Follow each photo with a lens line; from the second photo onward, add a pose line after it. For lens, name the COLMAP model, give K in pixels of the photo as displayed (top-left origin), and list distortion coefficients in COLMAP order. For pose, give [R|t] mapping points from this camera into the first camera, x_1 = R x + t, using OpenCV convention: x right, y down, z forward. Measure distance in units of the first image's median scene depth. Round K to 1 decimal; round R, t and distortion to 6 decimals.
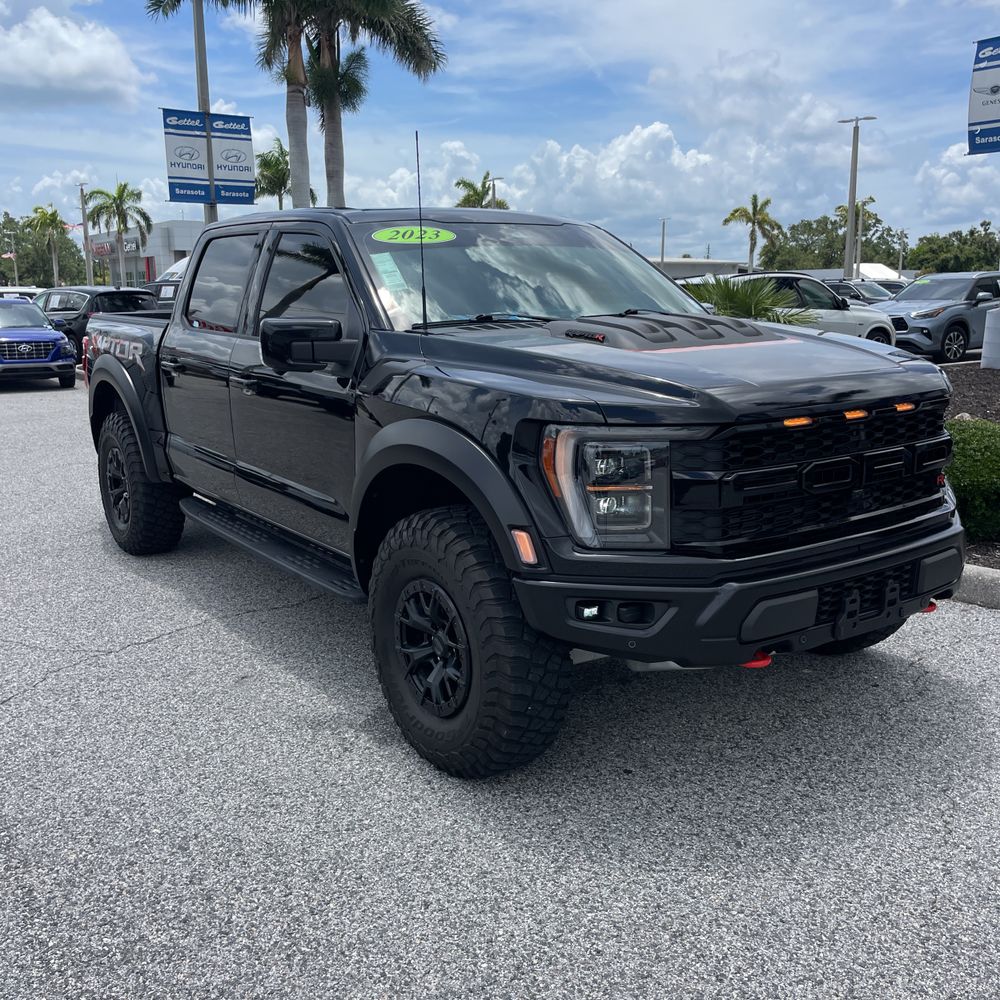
lens RADIAL K [[1012.4, 0, 500.0], [0, 1012.4, 500.0], [0, 0, 1]] dist [0.074805, -0.098277]
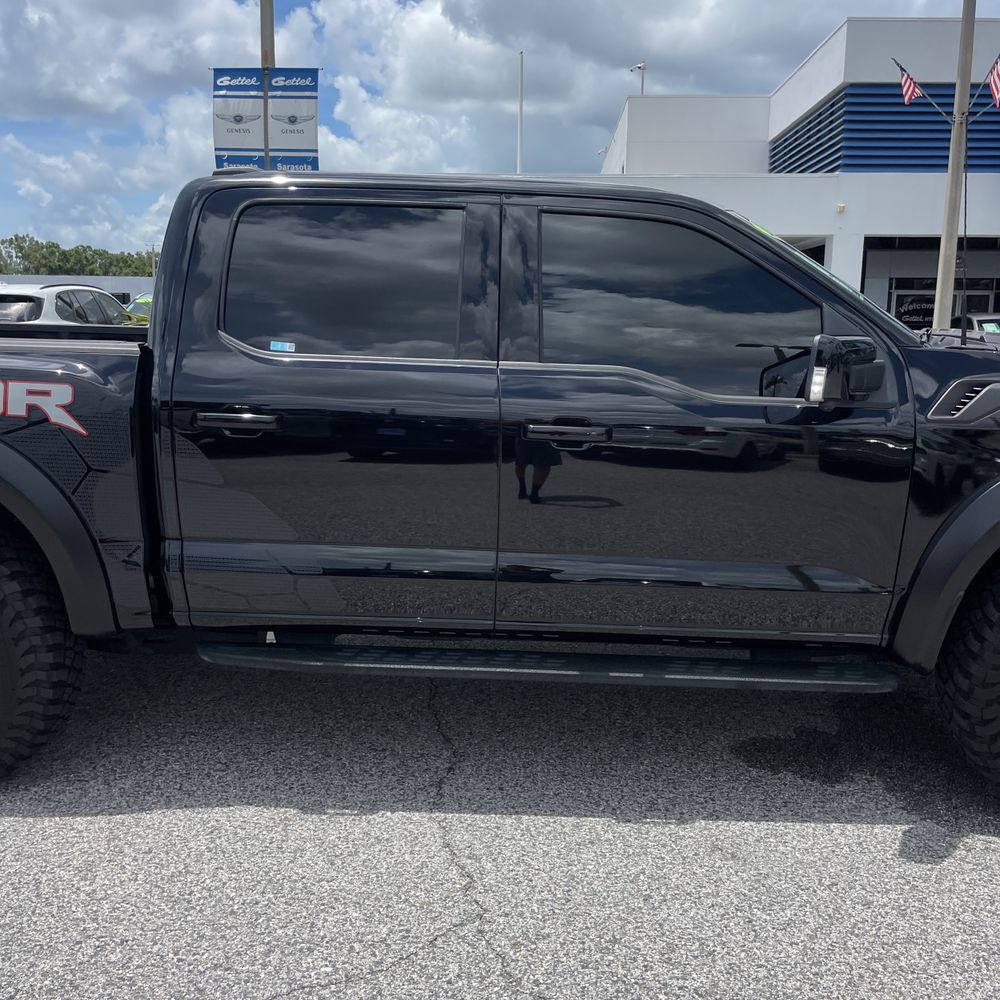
lens RADIAL K [[1020.1, 0, 500.0], [0, 1020.1, 500.0], [0, 0, 1]] dist [0.065326, -0.082383]
pose [[0.611726, -0.128862, 0.780504, -0.731532], [0.144401, 0.988256, 0.049987, -0.100648], [-0.777779, 0.082127, 0.623150, 0.563587]]
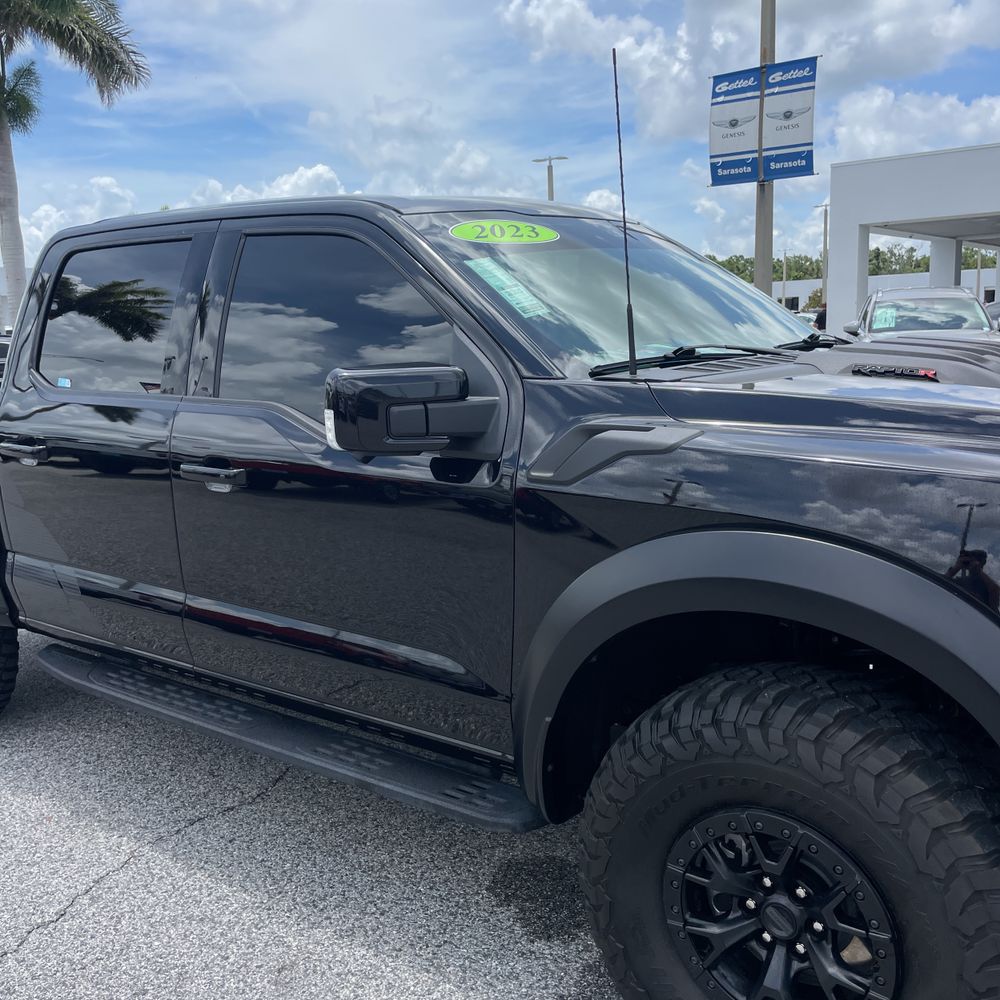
lens RADIAL K [[1020.1, 0, 500.0], [0, 1020.1, 500.0], [0, 0, 1]] dist [0.065326, -0.082383]
pose [[0.952908, -0.077827, 0.293103, -0.243809], [0.088670, 0.995775, -0.023871, -0.062310], [-0.290007, 0.048736, 0.955783, 0.321258]]
